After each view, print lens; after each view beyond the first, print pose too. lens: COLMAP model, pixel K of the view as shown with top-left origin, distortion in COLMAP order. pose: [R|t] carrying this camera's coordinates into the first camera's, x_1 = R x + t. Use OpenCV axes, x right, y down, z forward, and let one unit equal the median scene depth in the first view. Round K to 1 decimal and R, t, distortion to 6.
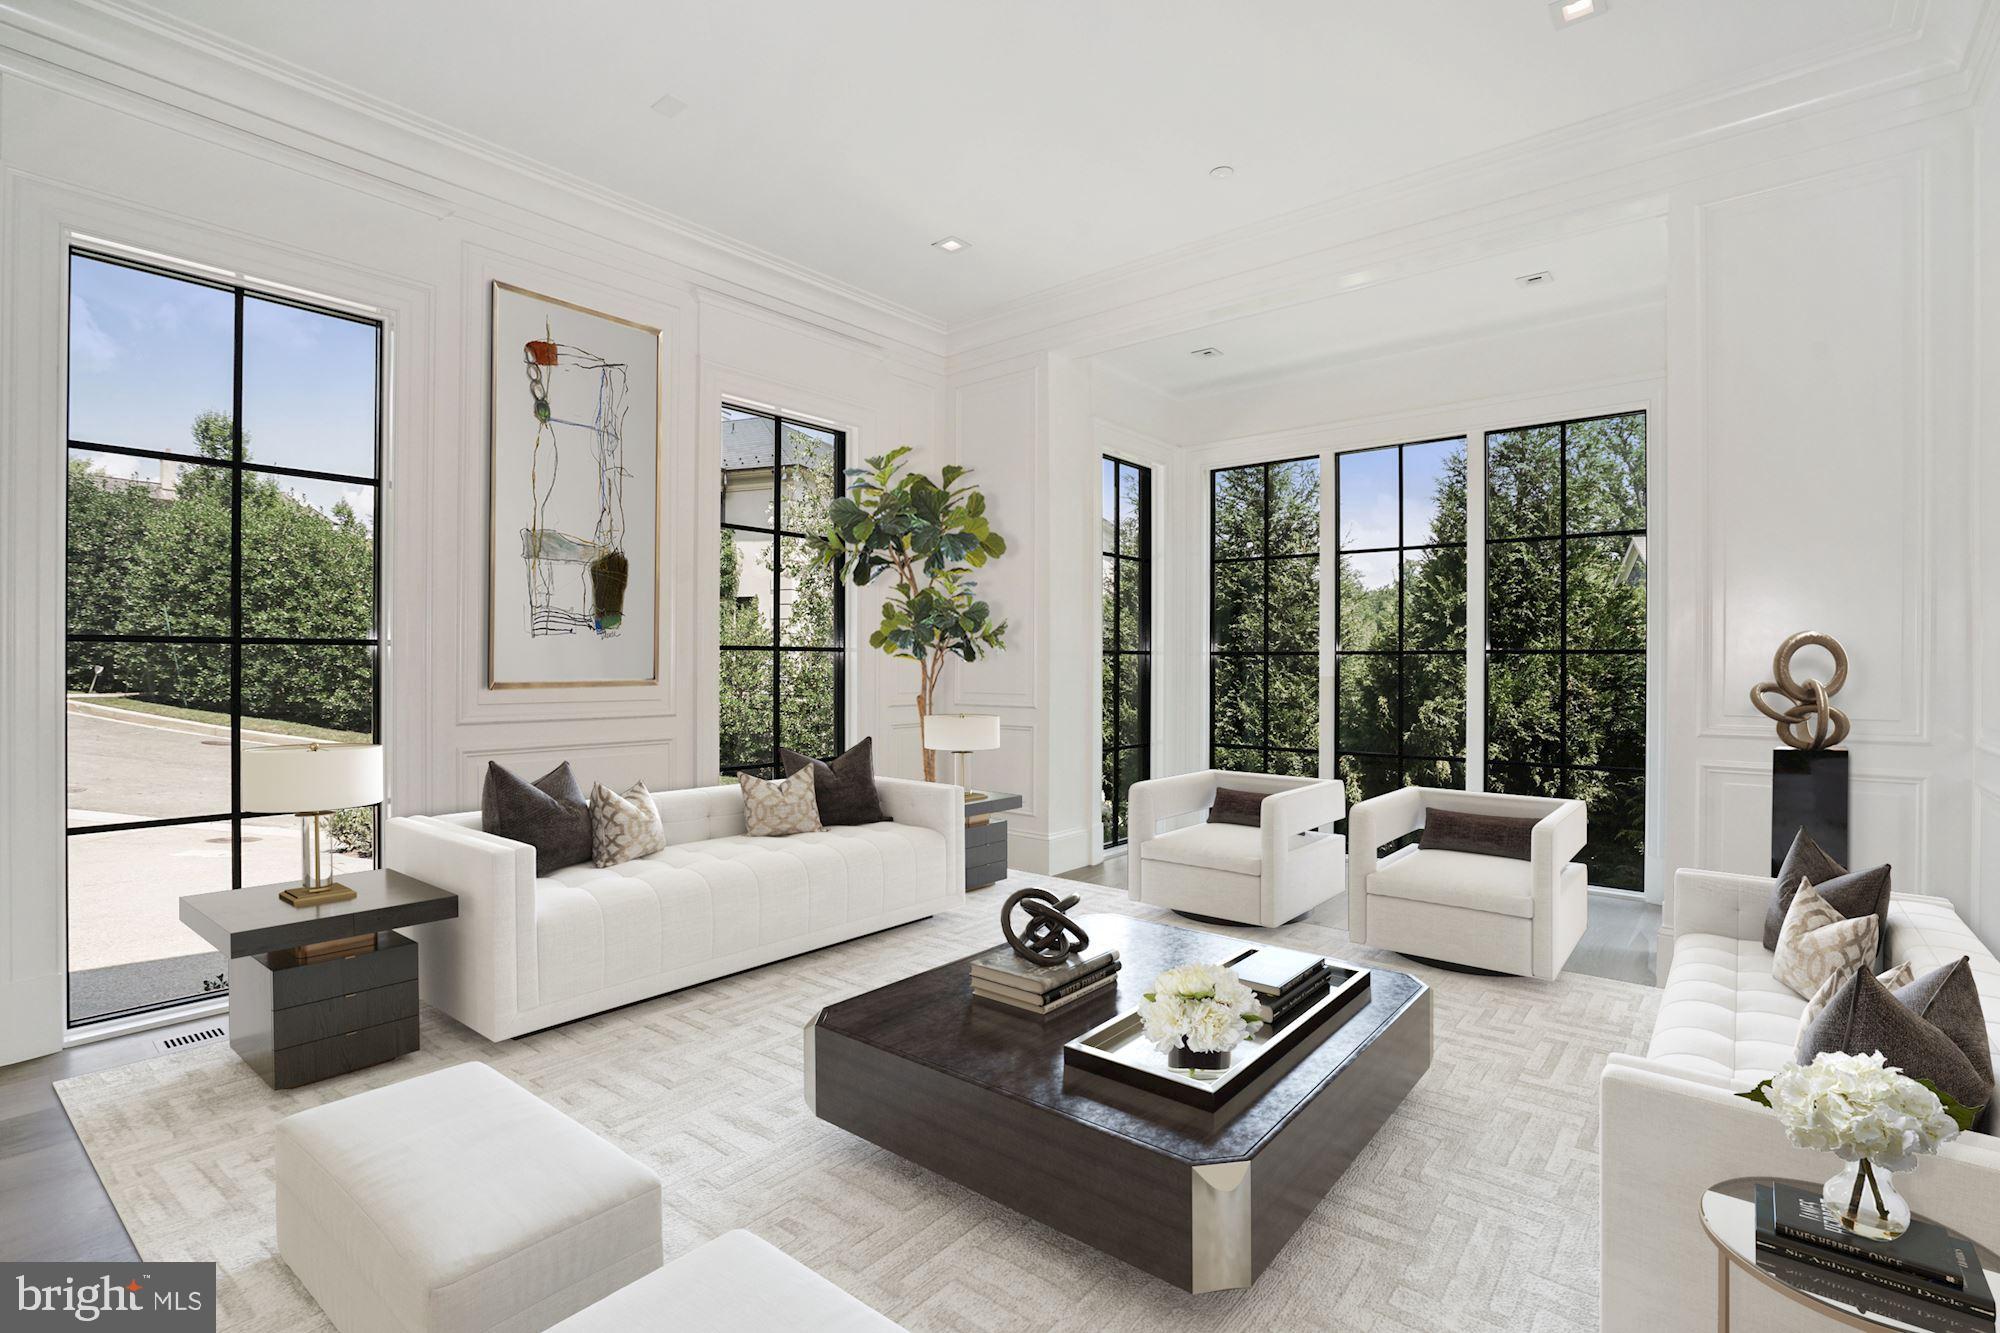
lens RADIAL K [[922.2, 0, 1003.1], [0, 922.2, 669.3], [0, 0, 1]] dist [0.014454, 0.000114]
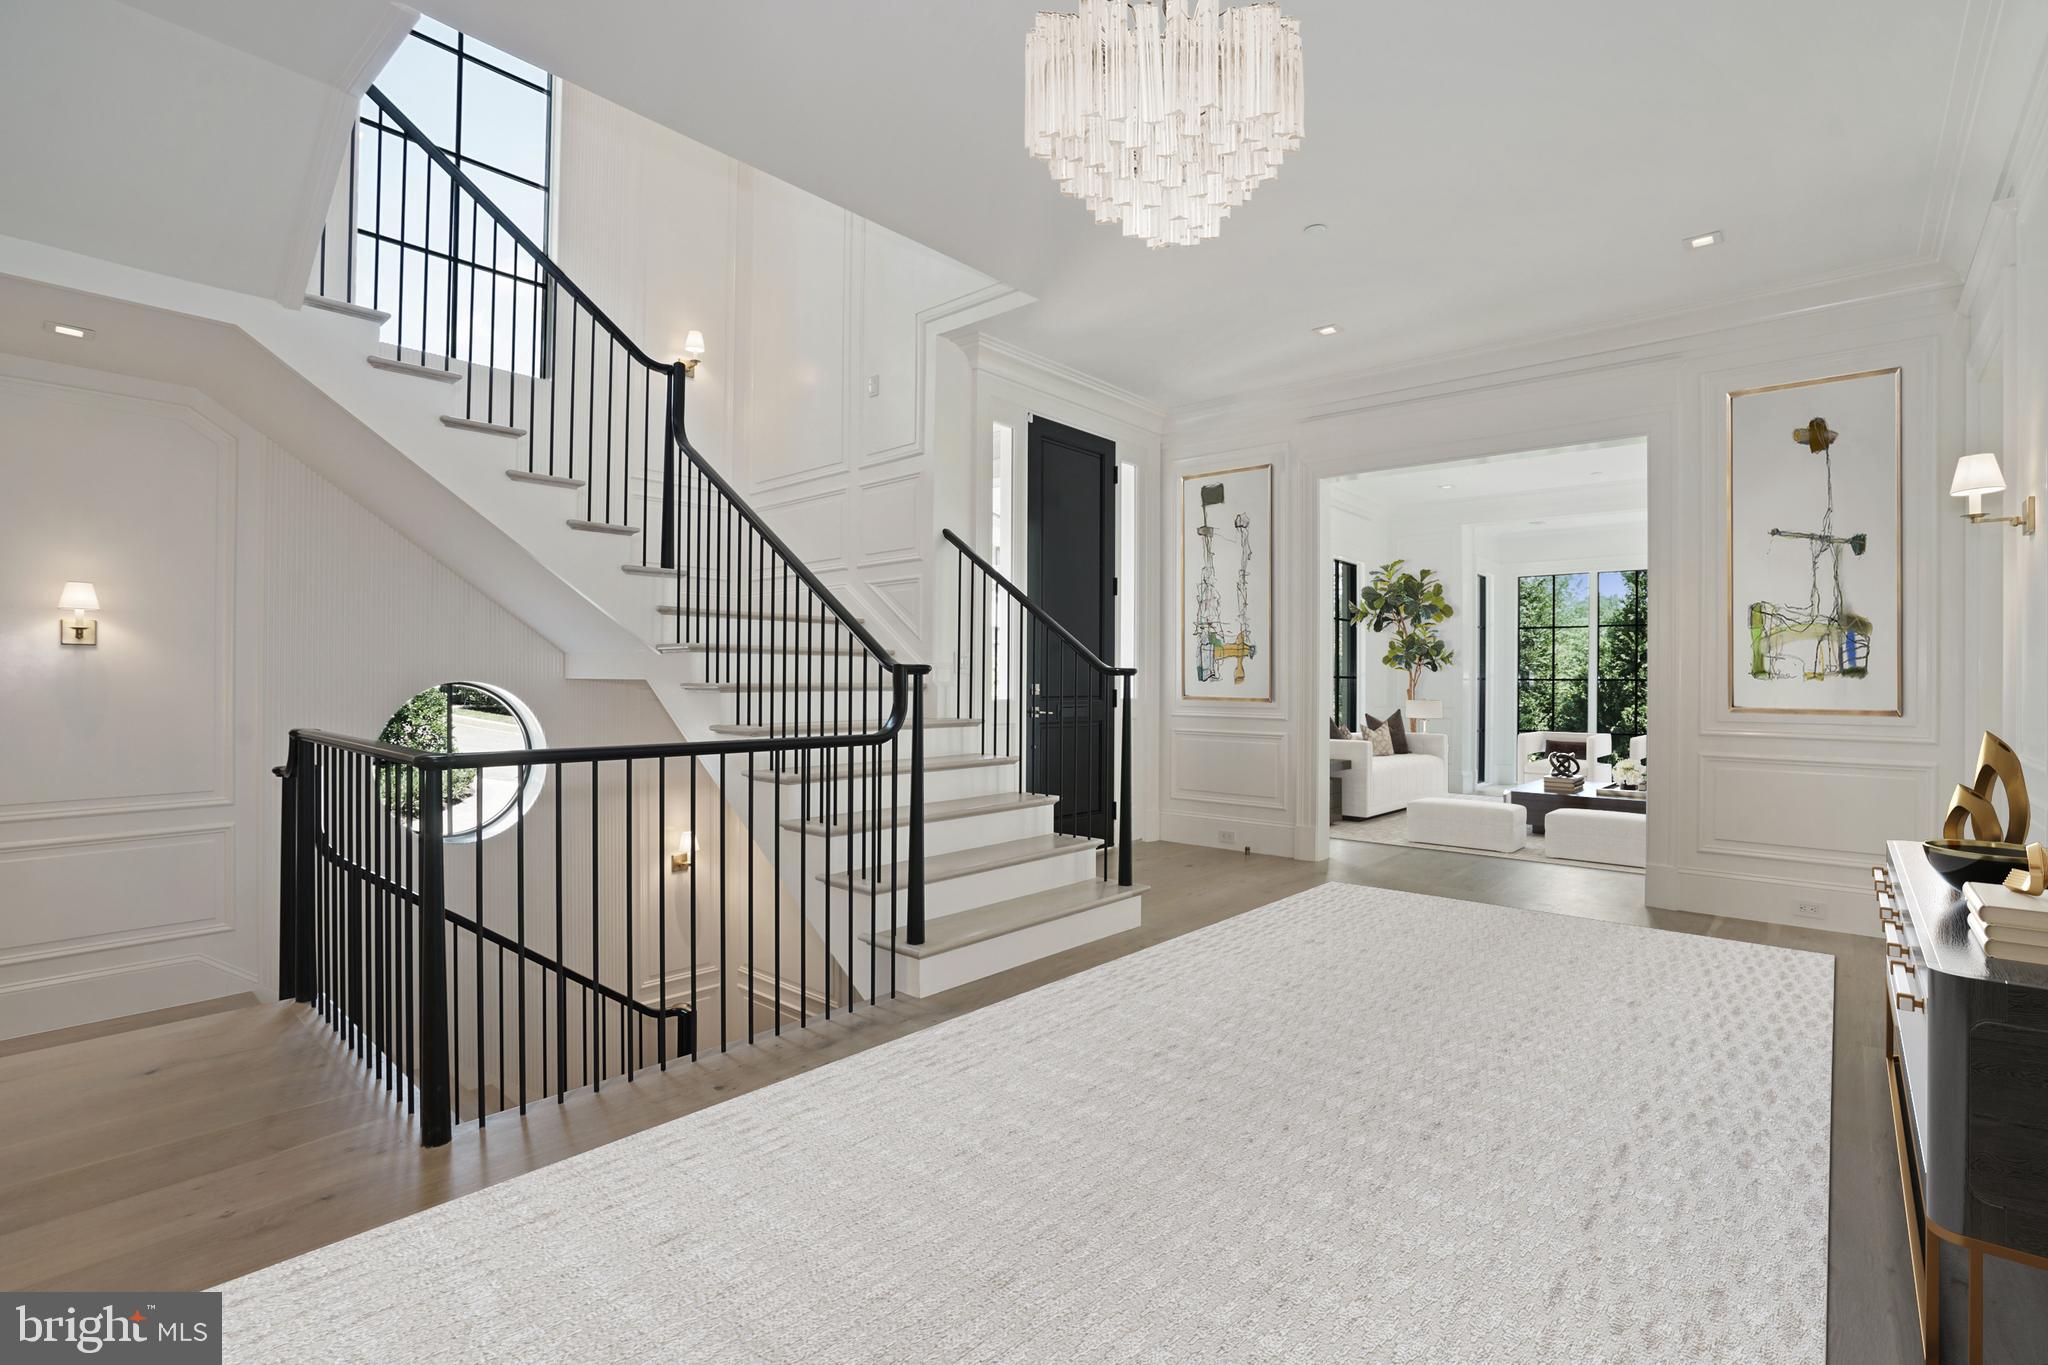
lens RADIAL K [[944.4, 0, 1027.5], [0, 944.4, 675.9], [0, 0, 1]] dist [0.014454, 0.000114]
pose [[0.999922, 0.001522, -0.012427, -0.860042], [-0.001505, 0.999998, 0.001361, -0.000677], [0.012429, -0.001342, 0.999922, -0.983901]]
